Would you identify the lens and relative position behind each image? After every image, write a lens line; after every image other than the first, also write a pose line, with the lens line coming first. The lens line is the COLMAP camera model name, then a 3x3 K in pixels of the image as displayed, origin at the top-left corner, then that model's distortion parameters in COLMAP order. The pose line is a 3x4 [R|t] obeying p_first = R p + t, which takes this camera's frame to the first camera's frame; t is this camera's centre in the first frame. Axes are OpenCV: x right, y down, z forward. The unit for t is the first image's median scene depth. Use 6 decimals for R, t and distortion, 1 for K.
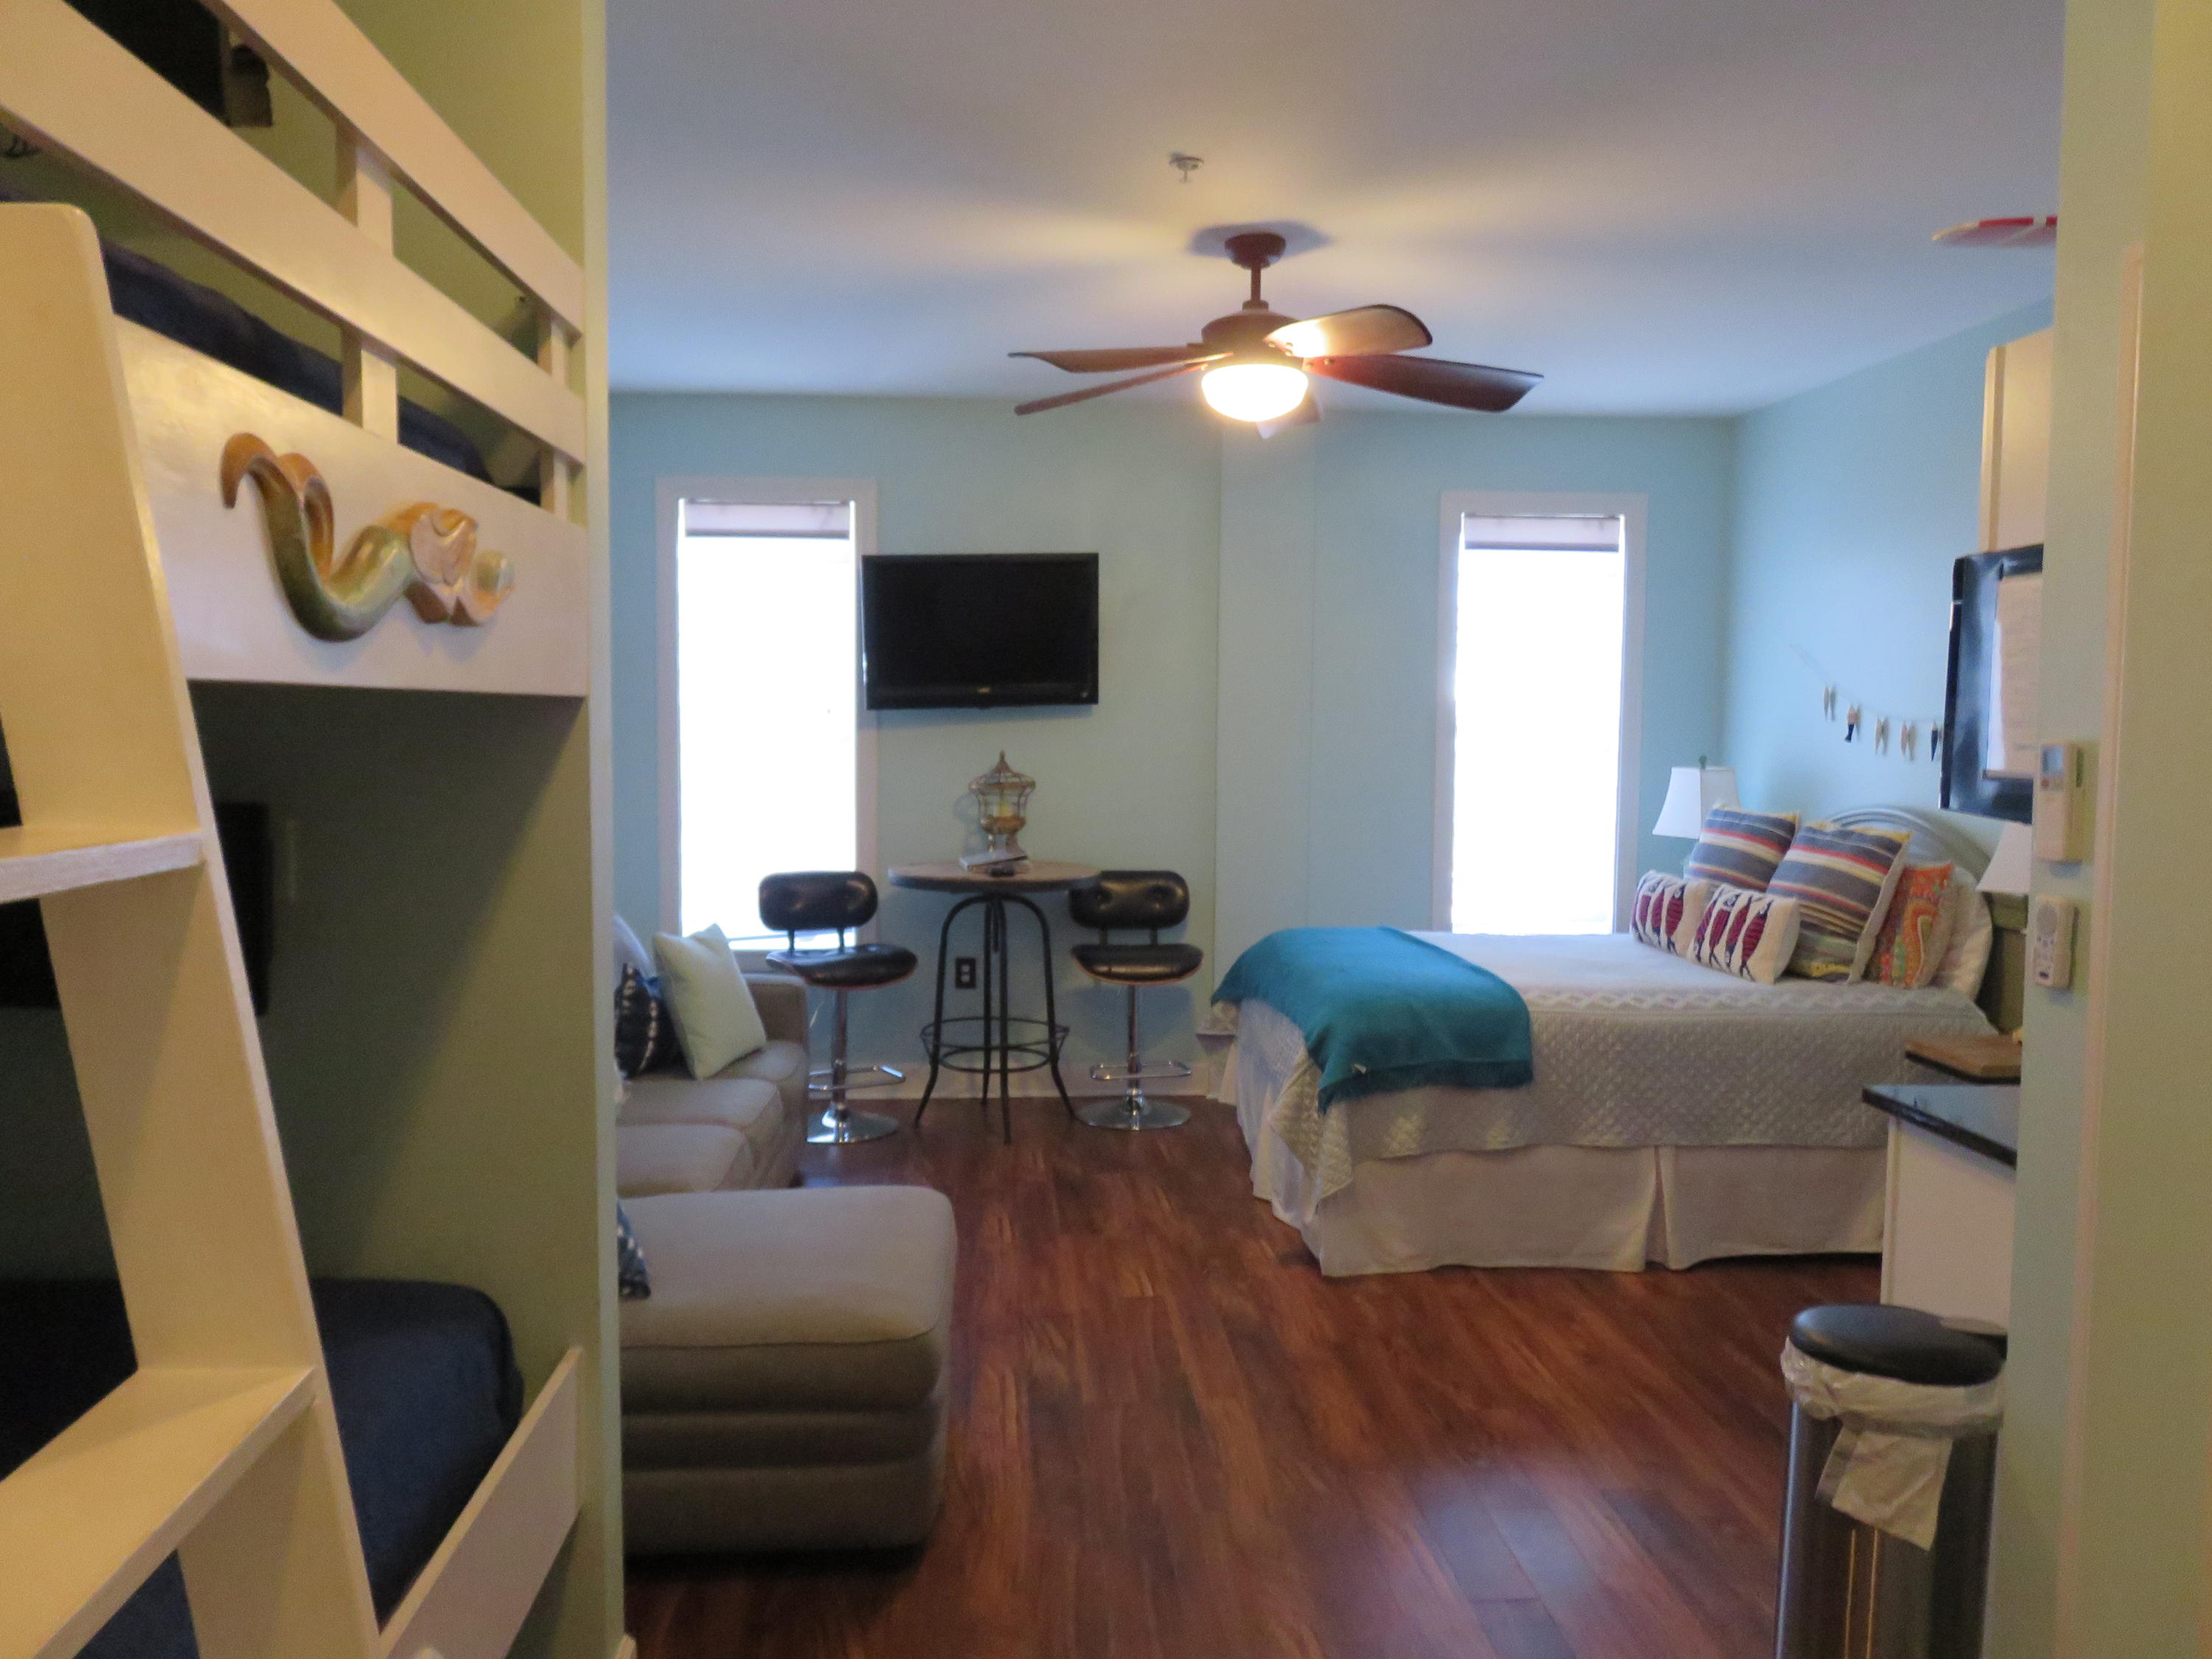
lens RADIAL K [[1644.3, 0, 1106.0], [0, 1644.3, 829.5], [0, 0, 1]] dist [-0.005711, 0.000152]
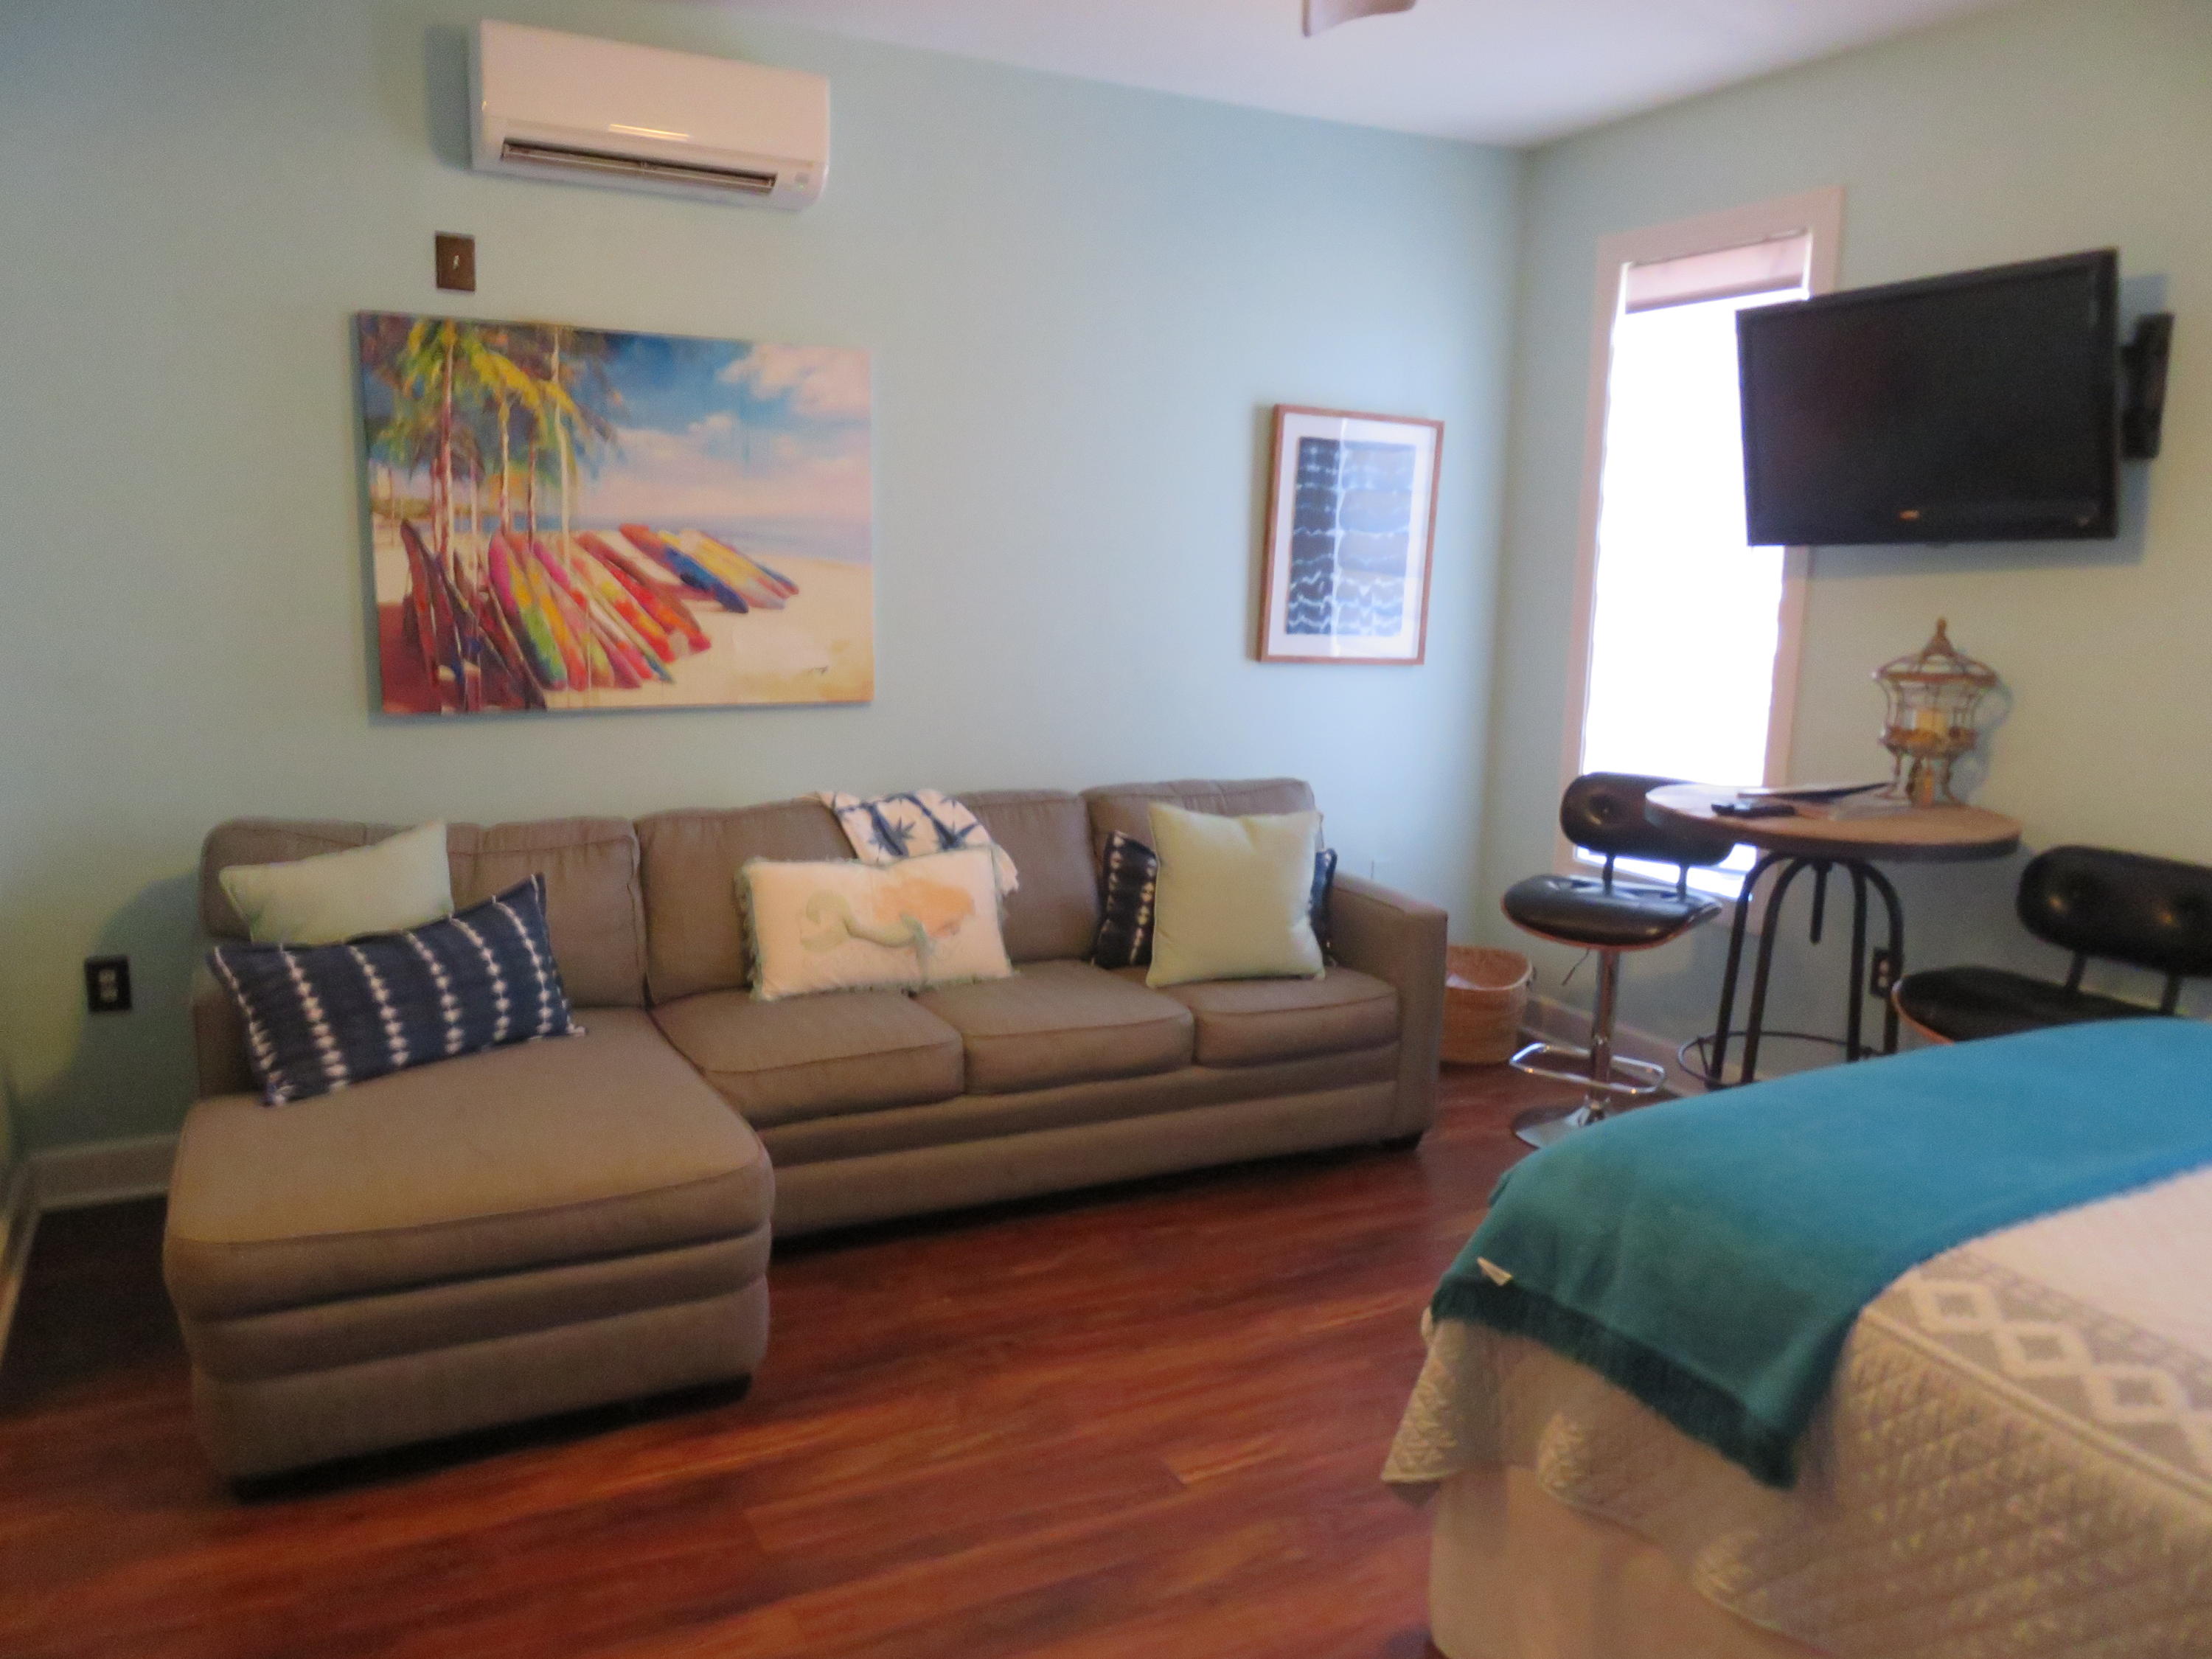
lens RADIAL K [[1644.3, 0, 1106.0], [0, 1644.3, 829.5], [0, 0, 1]] dist [-0.005711, 0.000152]
pose [[0.394937, 0.154733, -0.905584, 0.481815], [-0.087386, 0.987572, 0.130632, -0.031367], [0.914543, 0.027544, 0.403551, 0.646518]]
